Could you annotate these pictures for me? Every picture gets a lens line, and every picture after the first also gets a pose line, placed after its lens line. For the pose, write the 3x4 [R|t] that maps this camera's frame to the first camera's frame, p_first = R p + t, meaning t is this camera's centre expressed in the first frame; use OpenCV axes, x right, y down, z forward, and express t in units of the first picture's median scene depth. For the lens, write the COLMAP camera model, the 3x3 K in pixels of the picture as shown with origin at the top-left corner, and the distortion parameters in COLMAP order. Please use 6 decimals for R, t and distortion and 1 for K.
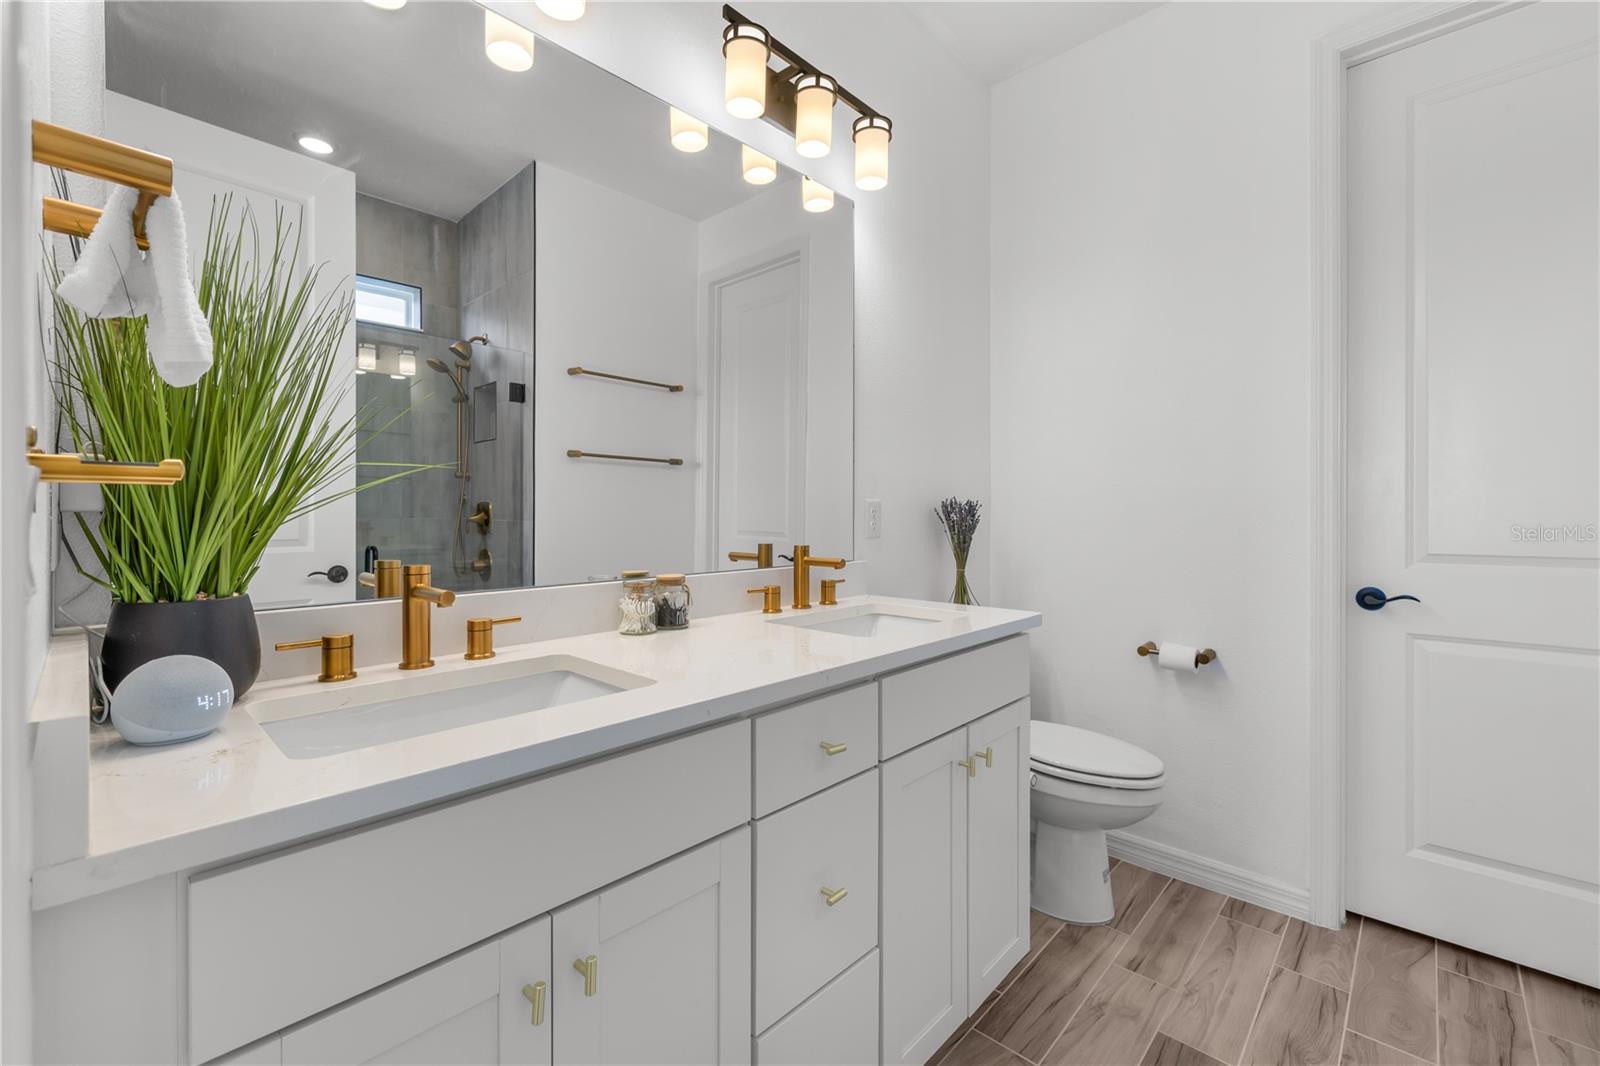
lens RADIAL K [[698.8, 0, 802.7], [0, 698.8, 521.9], [0, 0, 1]] dist [-0.059145, -0.000021]
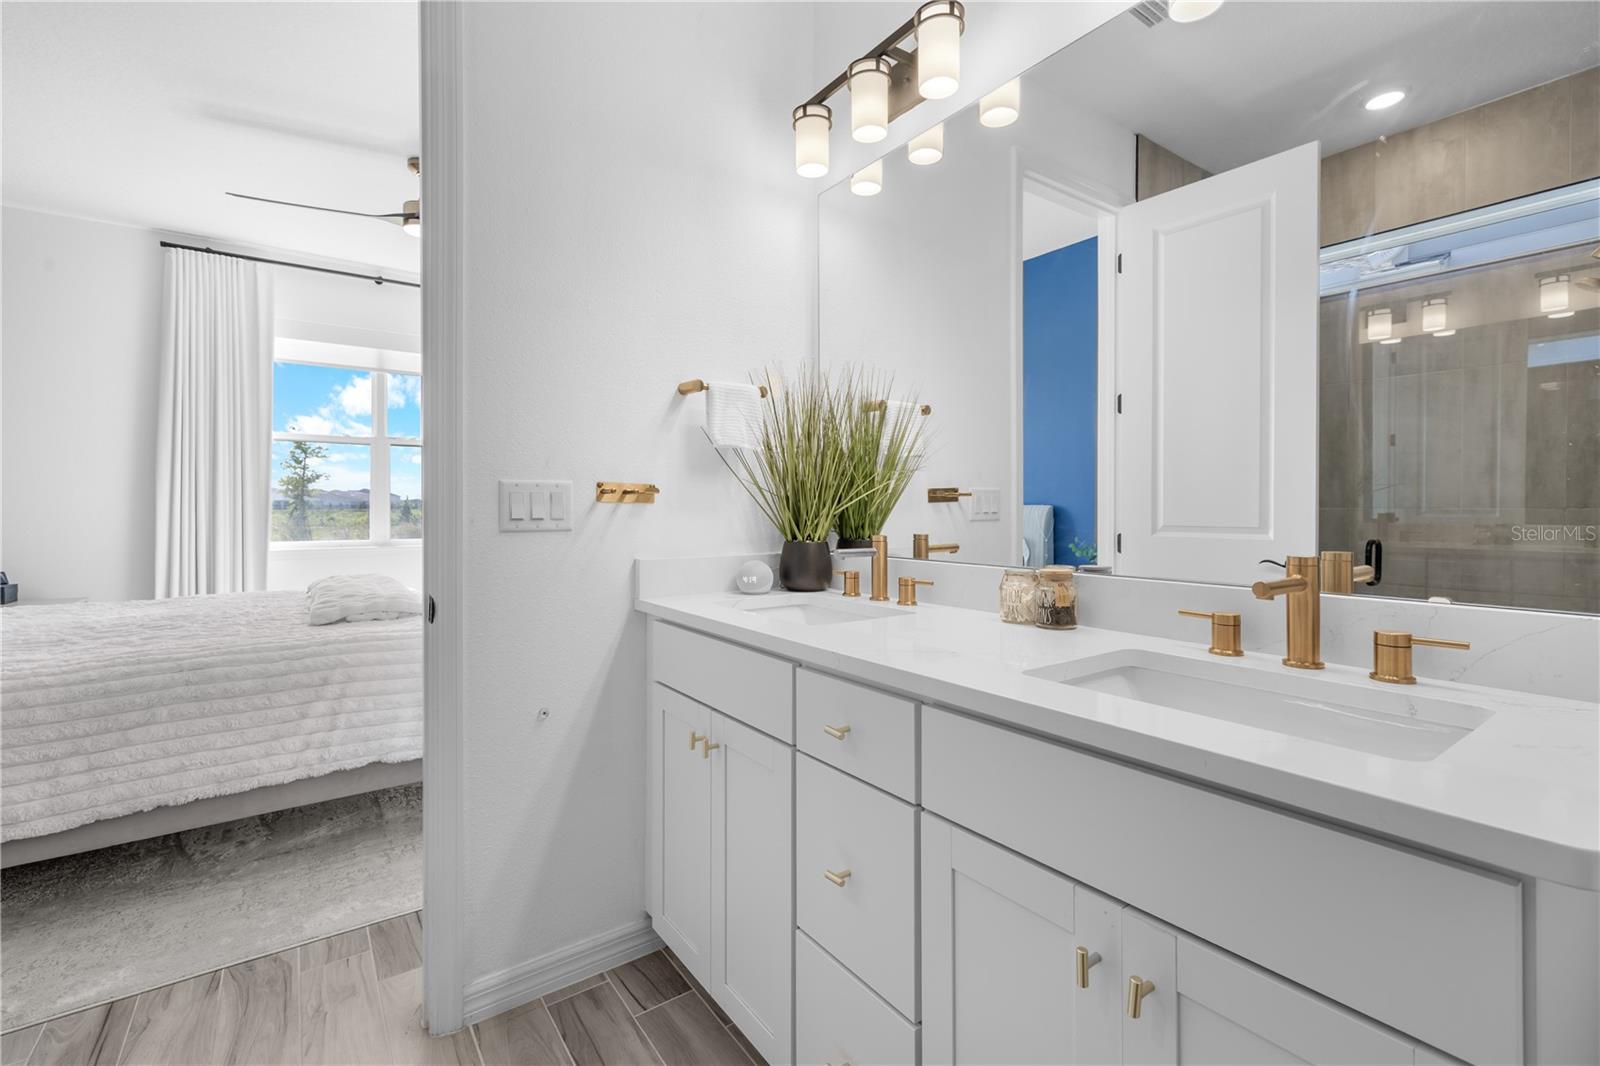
lens RADIAL K [[696.3, 0, 806.1], [0, 696.3, 517.5], [0, 0, 1]] dist [0.001375, 0.000076]
pose [[-0.179679, 0.028414, -0.983315, 0.959849], [-0.006382, 0.999528, 0.030048, -0.024826], [0.983705, 0.011675, -0.179413, 1.016608]]
